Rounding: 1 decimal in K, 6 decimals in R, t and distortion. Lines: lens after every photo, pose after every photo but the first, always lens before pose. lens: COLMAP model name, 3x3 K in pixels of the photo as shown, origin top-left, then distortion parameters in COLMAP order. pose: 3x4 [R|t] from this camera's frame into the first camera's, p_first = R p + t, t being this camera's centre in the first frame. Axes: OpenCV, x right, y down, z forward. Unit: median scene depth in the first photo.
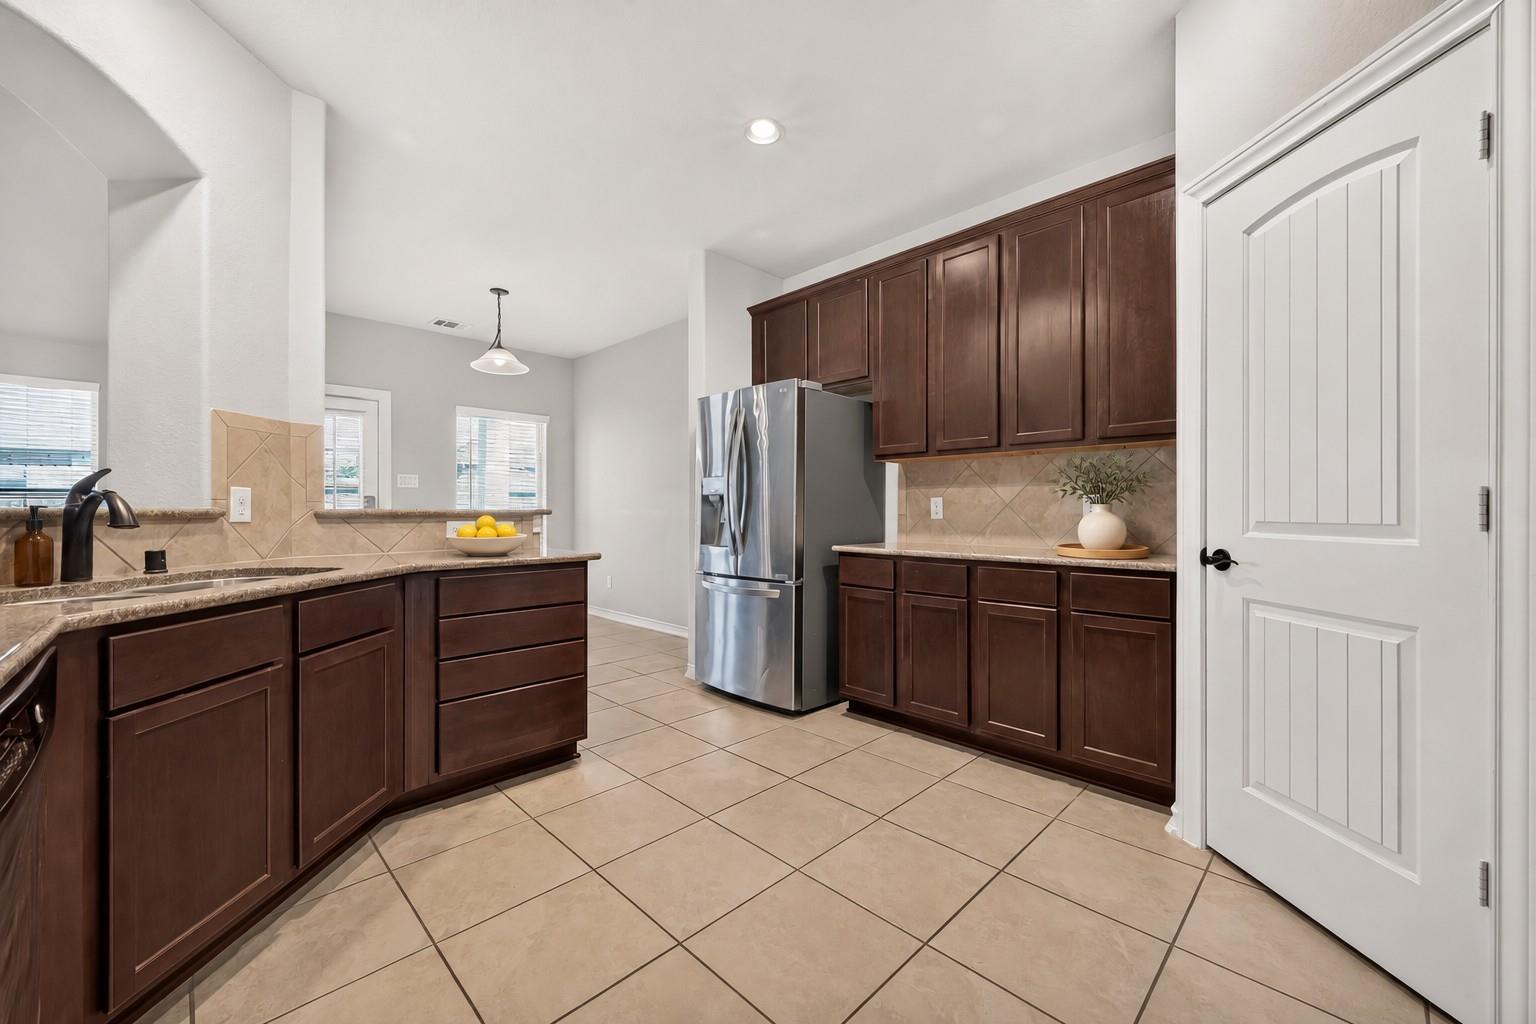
lens RADIAL K [[607.7, 0, 768.0], [0, 607.7, 512.0], [0, 0, 1]] dist [-0.000591, -0.000254]
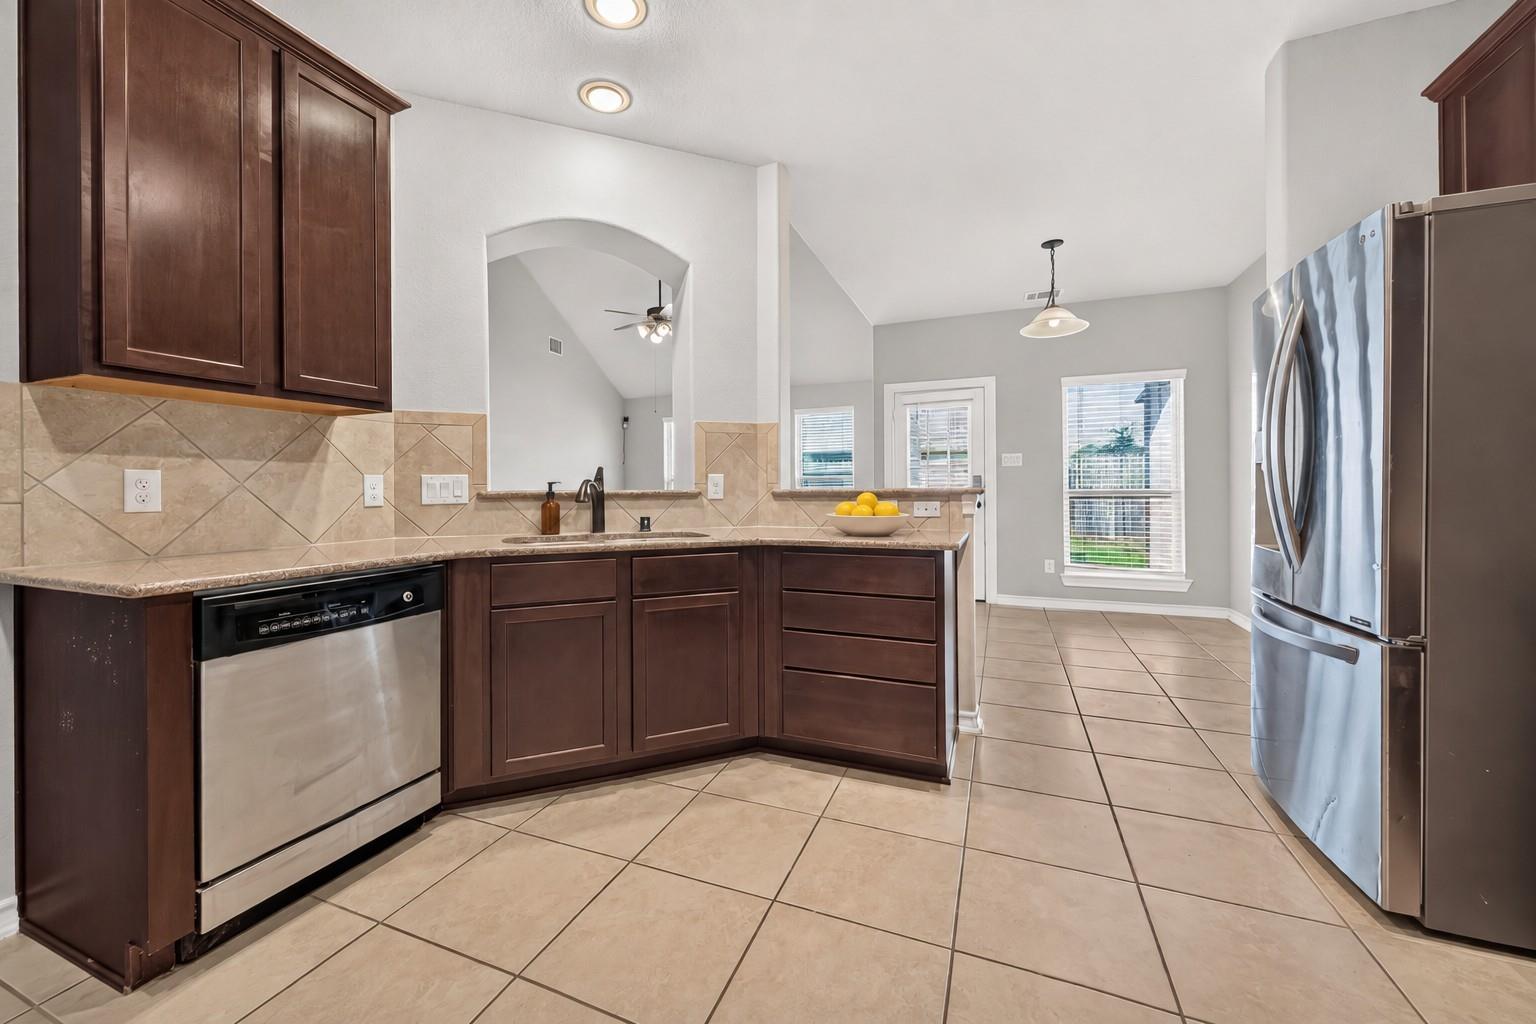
lens RADIAL K [[590.9, 0, 751.8], [0, 590.9, 491.3], [0, 0, 1]] dist [0.000482, -0.000050]
pose [[0.379812, -0.004181, -0.925054, 0.388674], [0.006826, 0.999975, -0.001717, 0.000848], [0.925039, -0.005662, 0.379831, 0.511008]]
